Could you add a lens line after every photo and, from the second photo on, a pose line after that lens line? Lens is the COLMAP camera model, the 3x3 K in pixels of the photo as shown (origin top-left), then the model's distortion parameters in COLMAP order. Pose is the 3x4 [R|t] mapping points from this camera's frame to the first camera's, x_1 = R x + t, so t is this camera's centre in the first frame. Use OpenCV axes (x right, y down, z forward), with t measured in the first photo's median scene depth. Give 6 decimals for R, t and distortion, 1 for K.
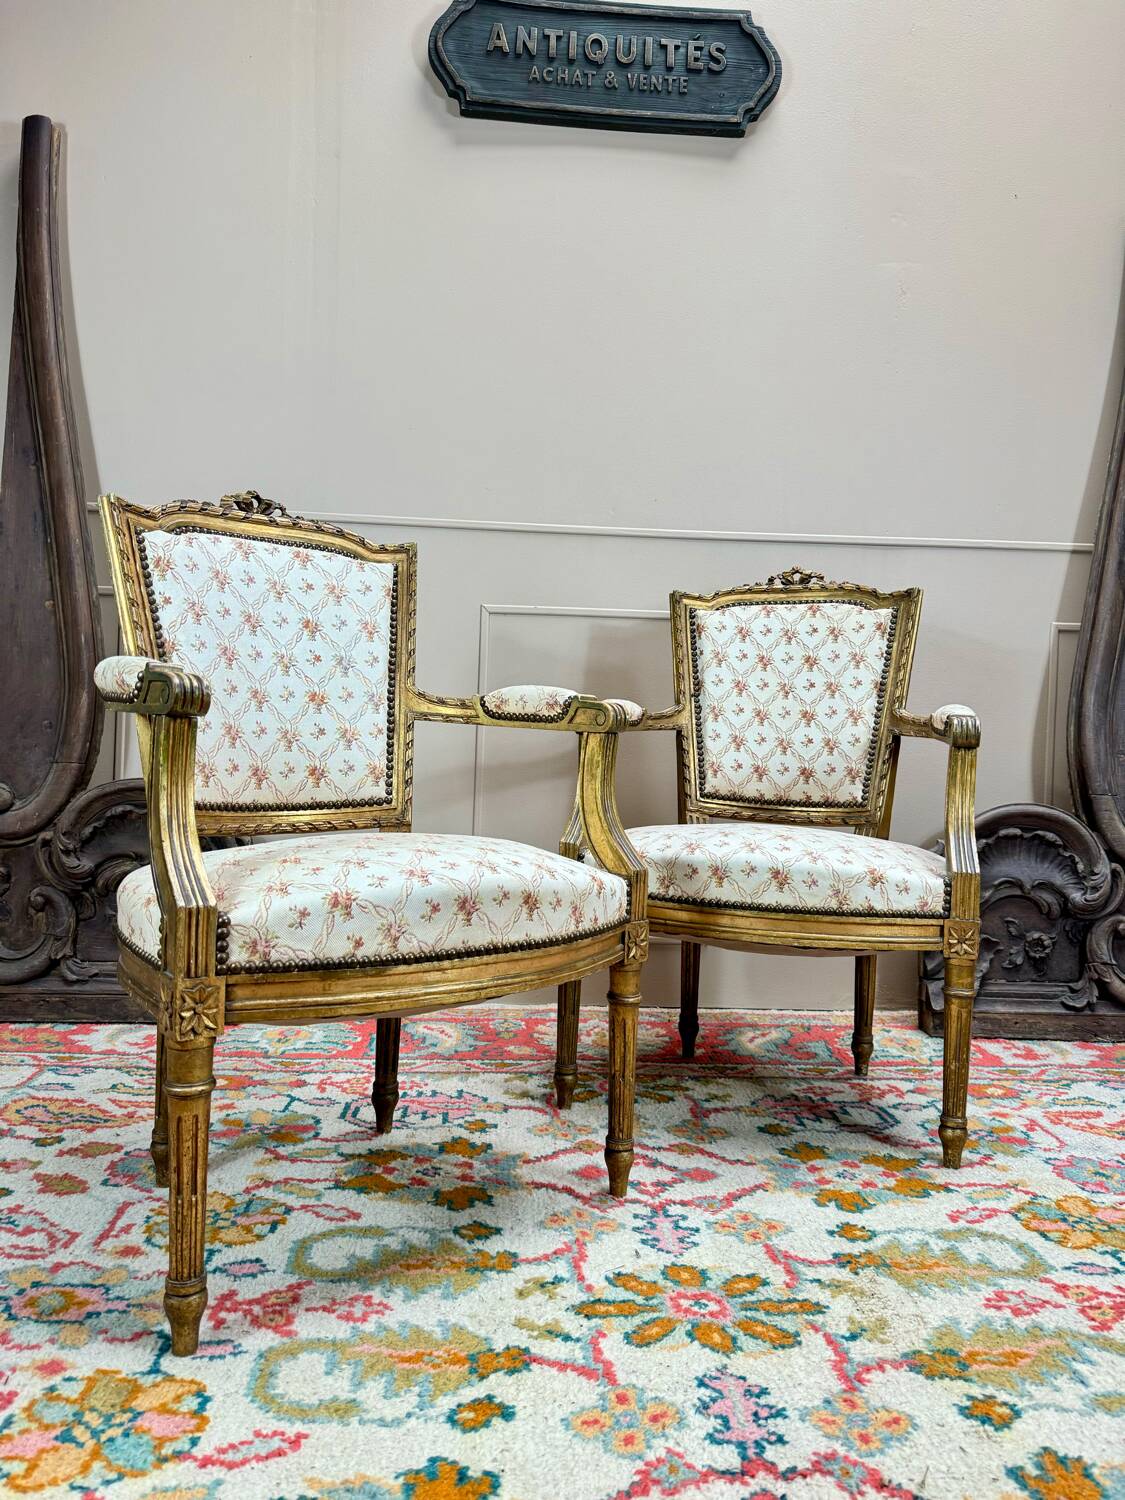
lens RADIAL K [[1066.8, 0, 554.1], [0, 1066.8, 753.8], [0, 0, 1]] dist [0.017273, -0.021759]
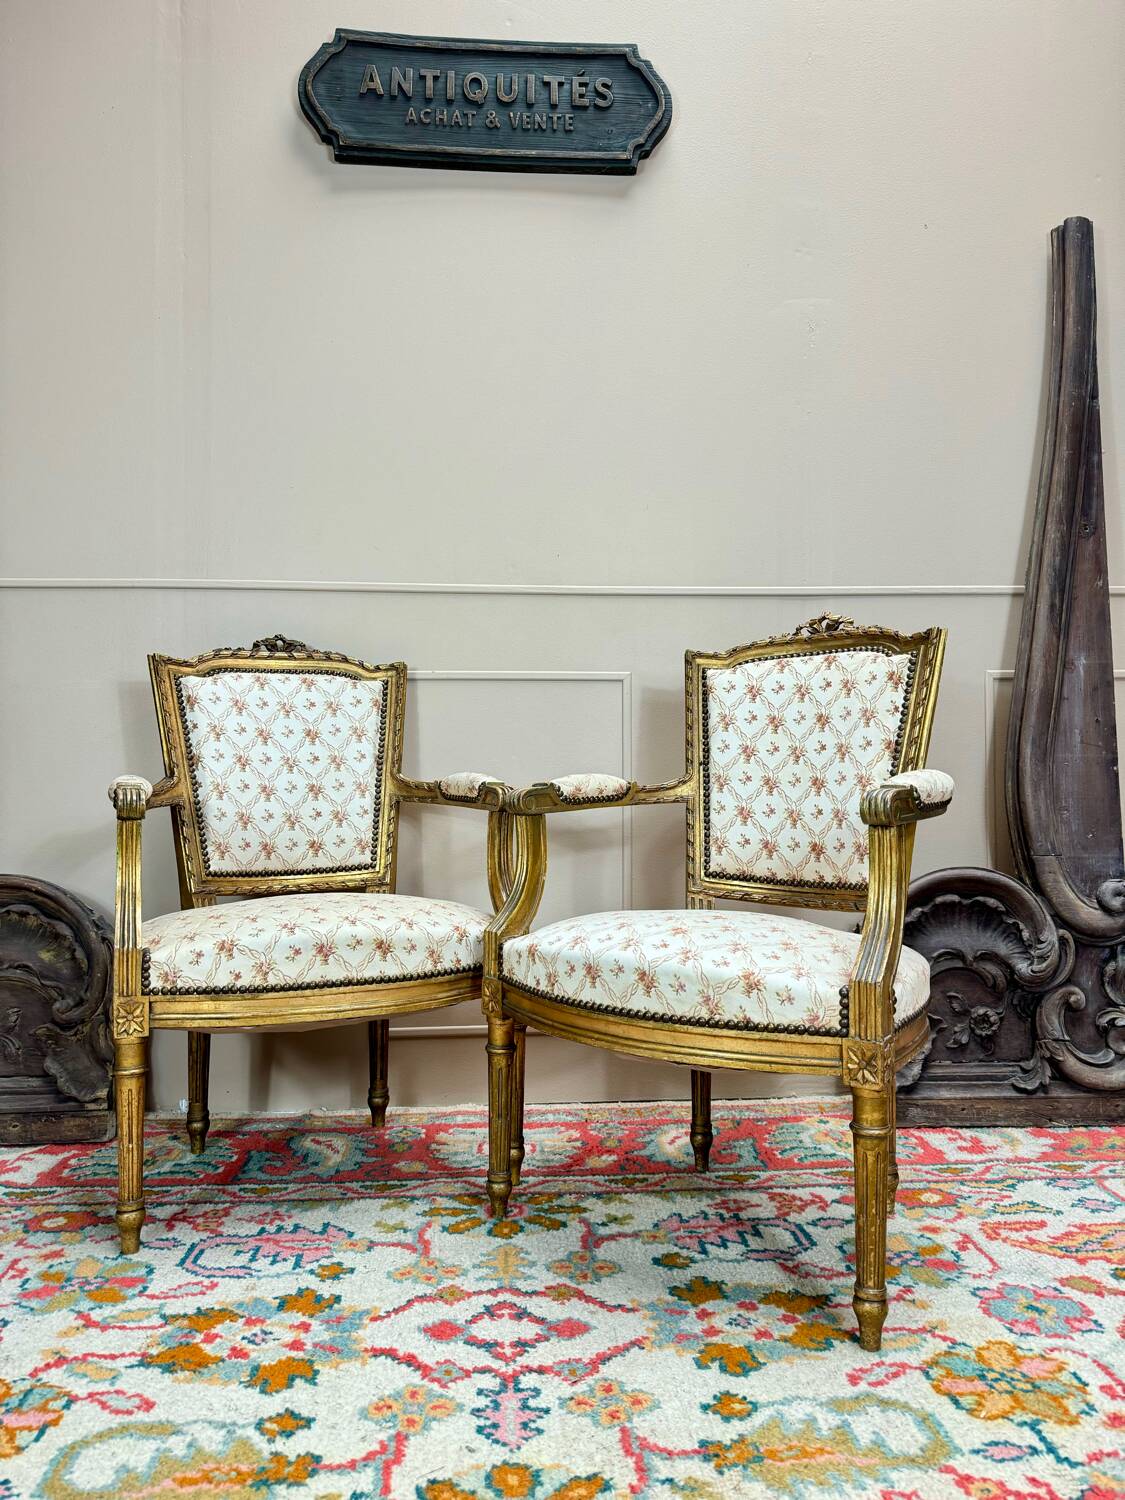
lens RADIAL K [[1066.8, 0, 559.7], [0, 1066.8, 755.8], [0, 0, 1]] dist [0.017273, -0.021759]
pose [[0.999408, -0.034283, 0.002820, 0.121939], [0.034370, 0.998561, -0.041167, -0.031079], [-0.001404, 0.041240, 0.999148, 0.096469]]
